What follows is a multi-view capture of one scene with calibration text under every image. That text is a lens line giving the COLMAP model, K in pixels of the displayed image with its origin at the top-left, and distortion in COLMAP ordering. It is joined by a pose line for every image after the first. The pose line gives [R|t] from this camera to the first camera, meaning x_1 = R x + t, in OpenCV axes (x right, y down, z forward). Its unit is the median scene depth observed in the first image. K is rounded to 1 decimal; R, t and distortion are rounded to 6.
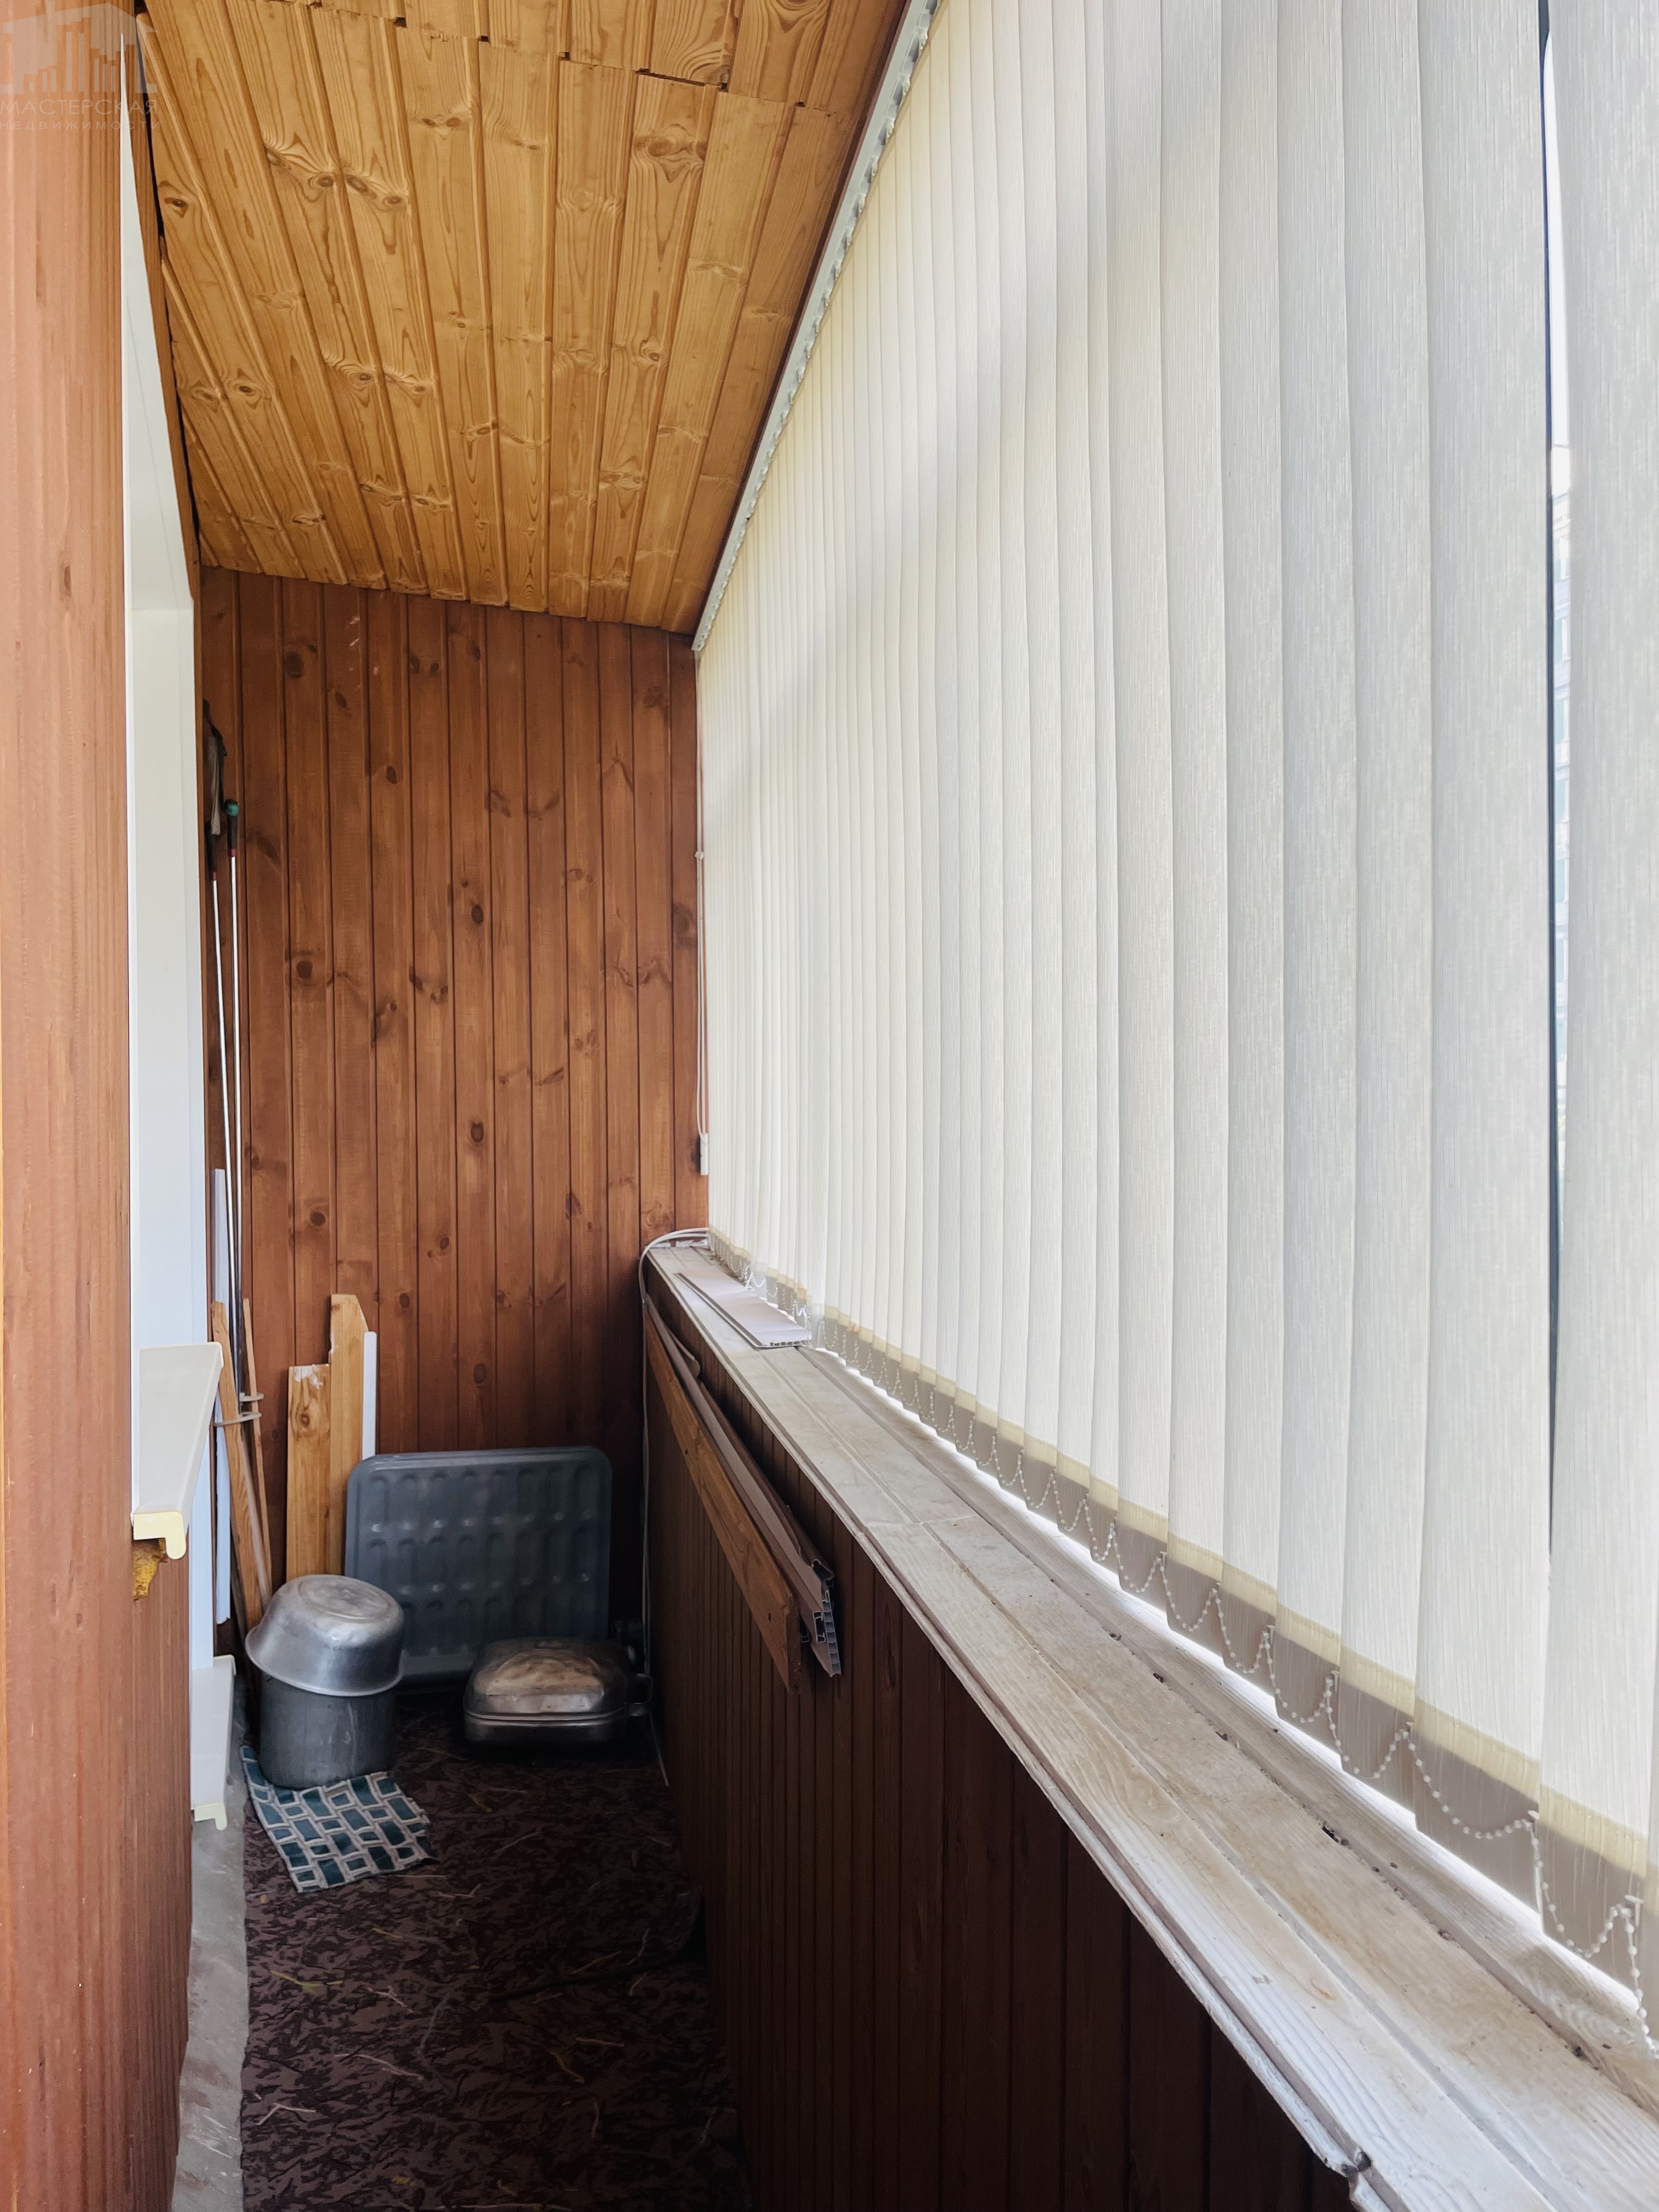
lens RADIAL K [[1661.6, 0, 840.7], [0, 1661.6, 1111.2], [0, 0, 1]] dist [0.087226, -0.112330]
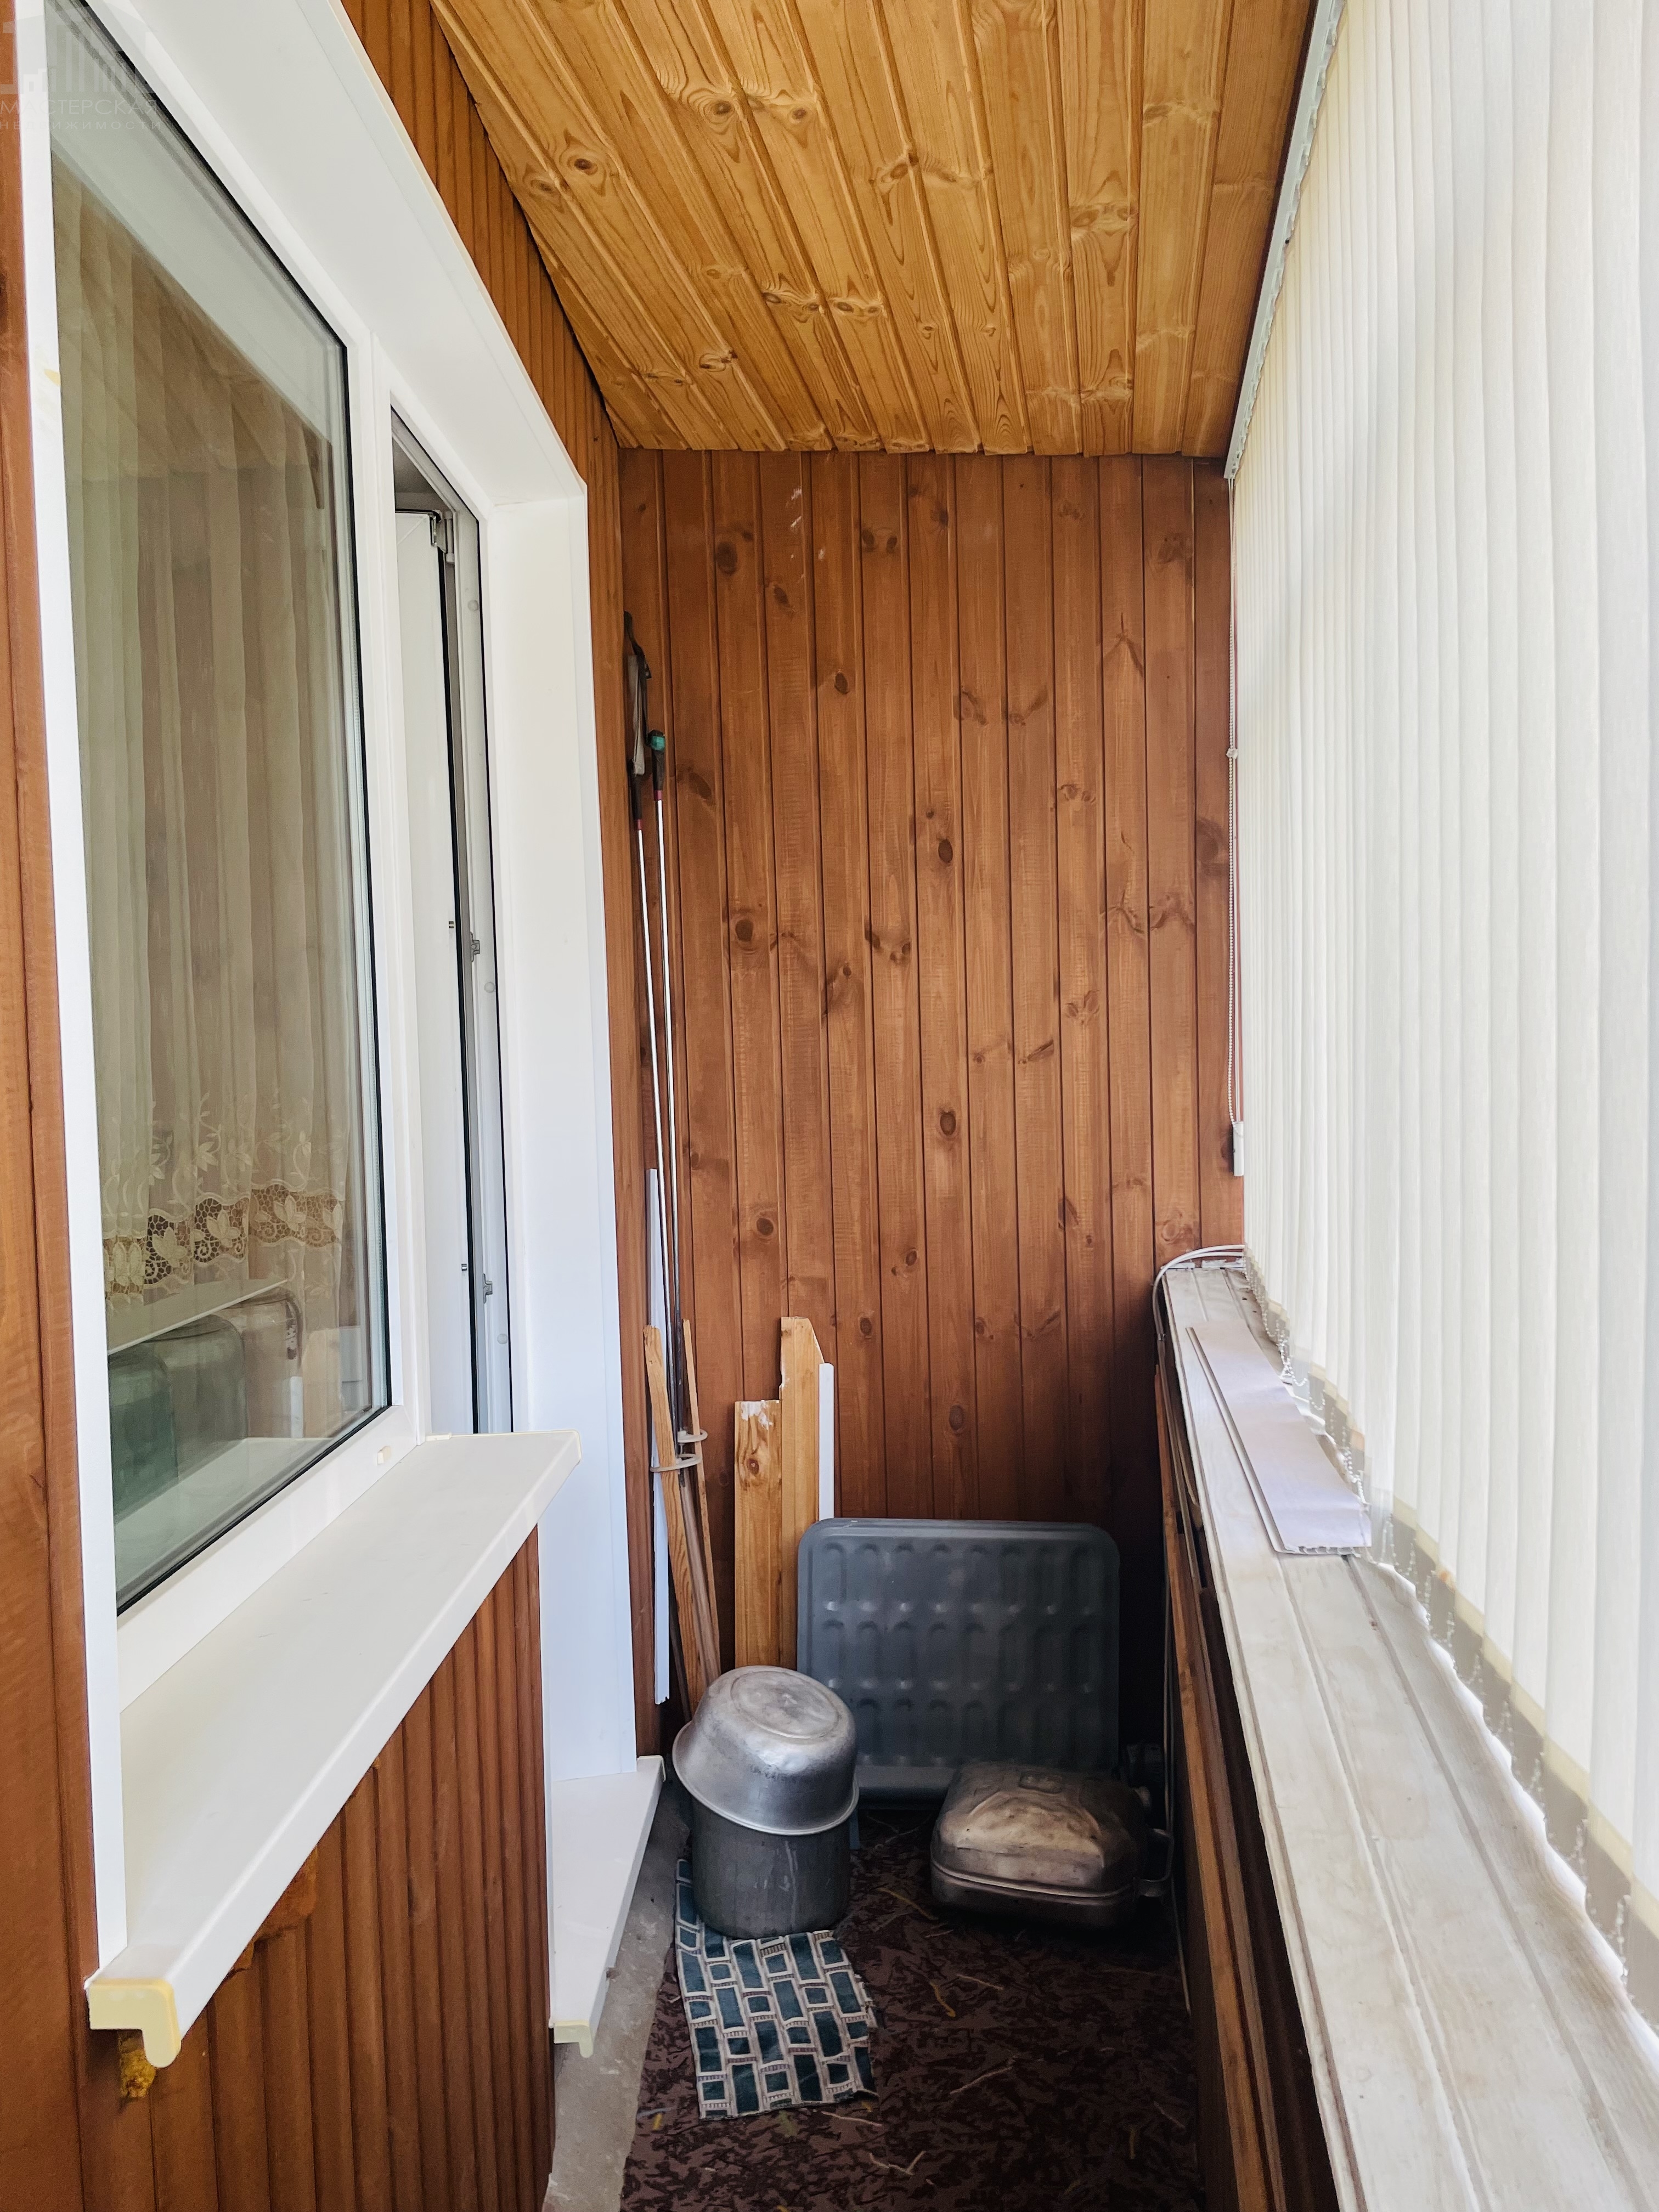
lens RADIAL K [[1661.6, 0, 831.4], [0, 1661.6, 1118.4], [0, 0, 1]] dist [0.087226, -0.112330]
pose [[0.940016, 0.000640, -0.341129, 0.003865], [0.017180, 0.998640, 0.049214, -0.033631], [0.340697, -0.052123, 0.938727, 0.251548]]
